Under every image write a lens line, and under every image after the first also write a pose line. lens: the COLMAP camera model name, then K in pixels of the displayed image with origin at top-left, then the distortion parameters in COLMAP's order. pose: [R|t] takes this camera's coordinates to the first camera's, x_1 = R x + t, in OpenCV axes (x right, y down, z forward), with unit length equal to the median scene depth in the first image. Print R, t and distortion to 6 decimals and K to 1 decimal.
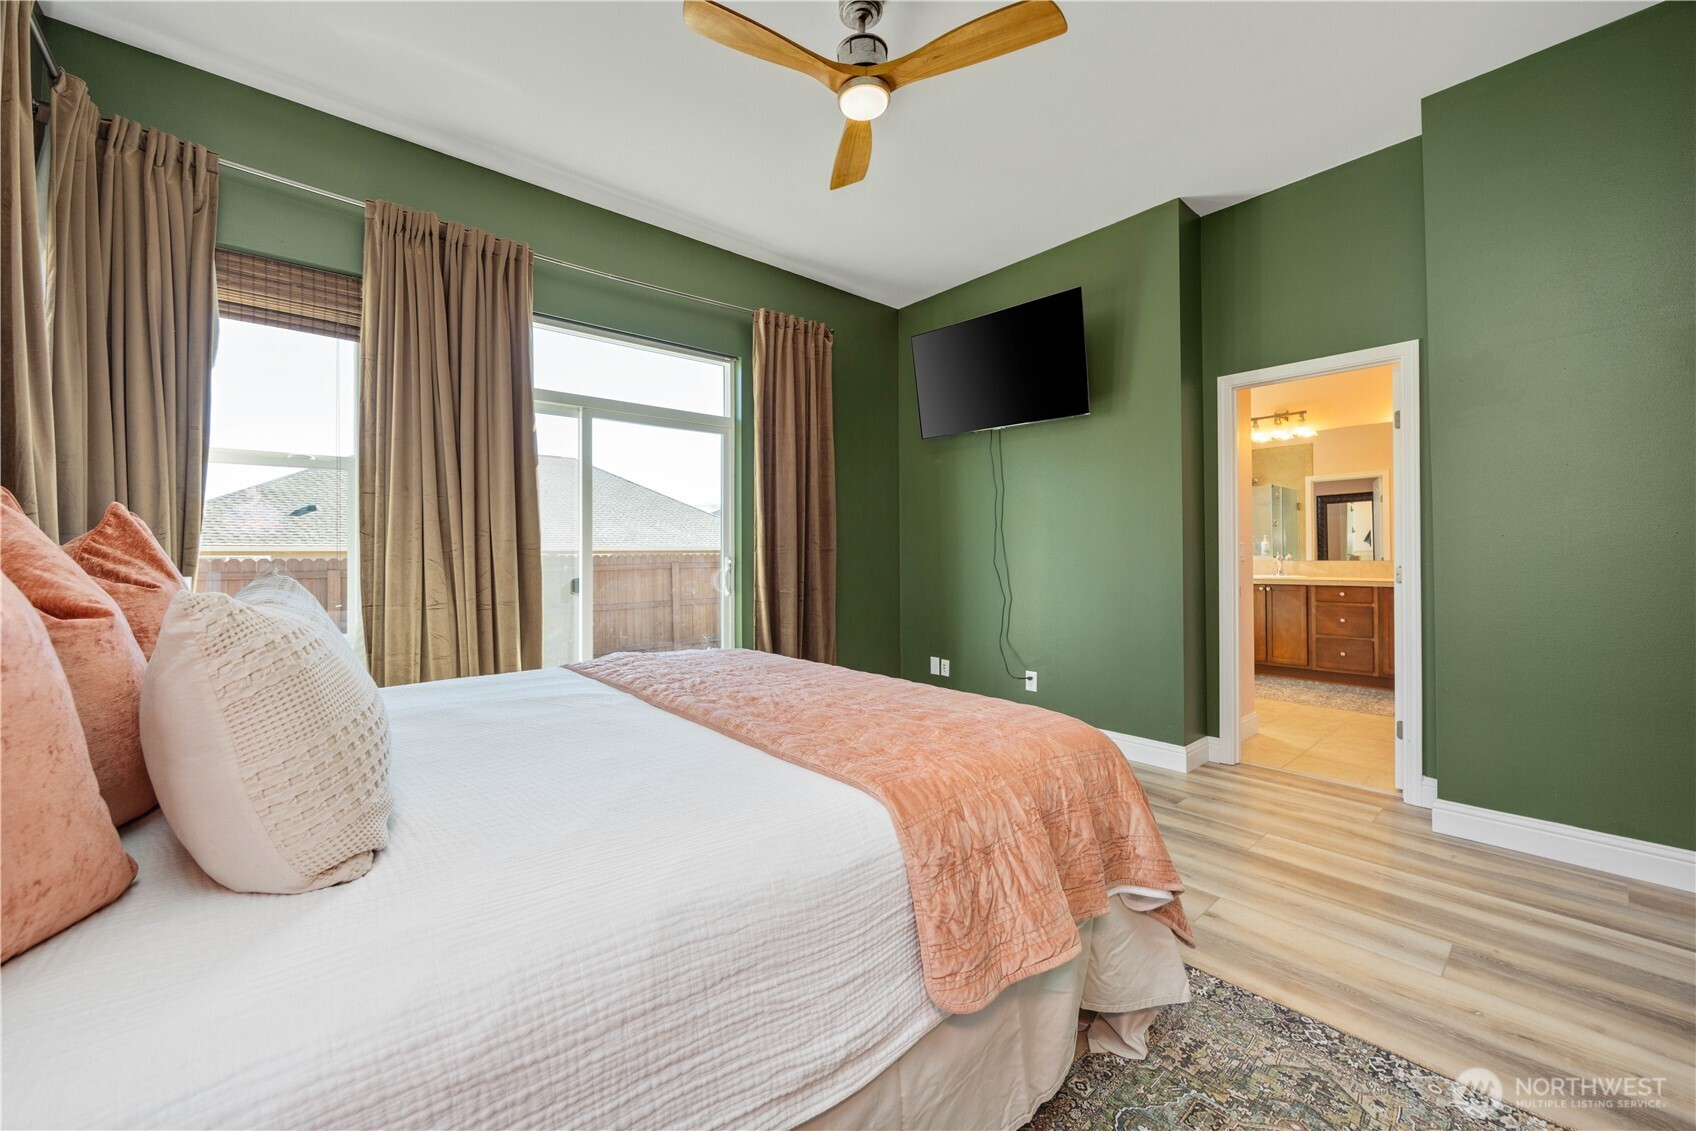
lens RADIAL K [[647.4, 0, 835.7], [0, 647.4, 565.9], [0, 0, 1]] dist [-0.002282, -0.000131]
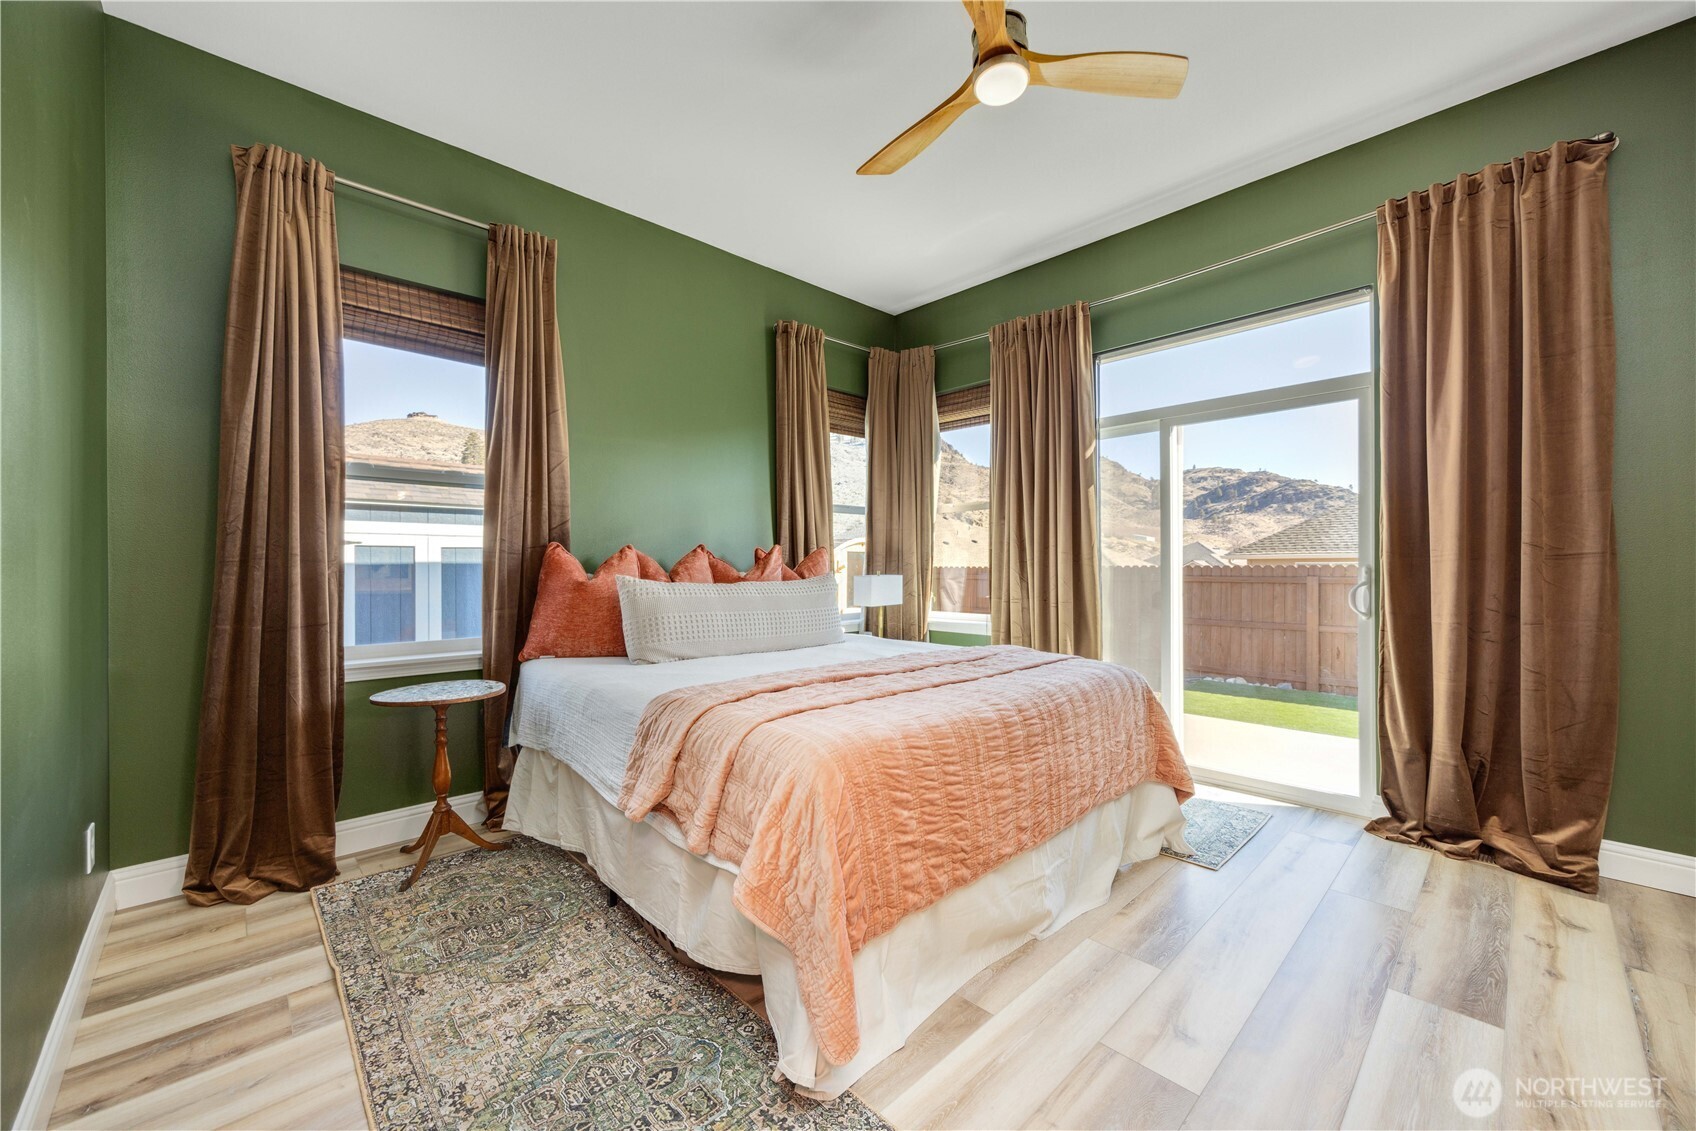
lens RADIAL K [[647.4, 0, 835.7], [0, 647.4, 565.9], [0, 0, 1]] dist [-0.002282, -0.000131]
pose [[0.045046, 0.005090, -0.998972, 0.651816], [-0.013962, 0.999893, 0.004465, -0.010054], [0.998887, 0.013747, 0.045112, 0.465795]]
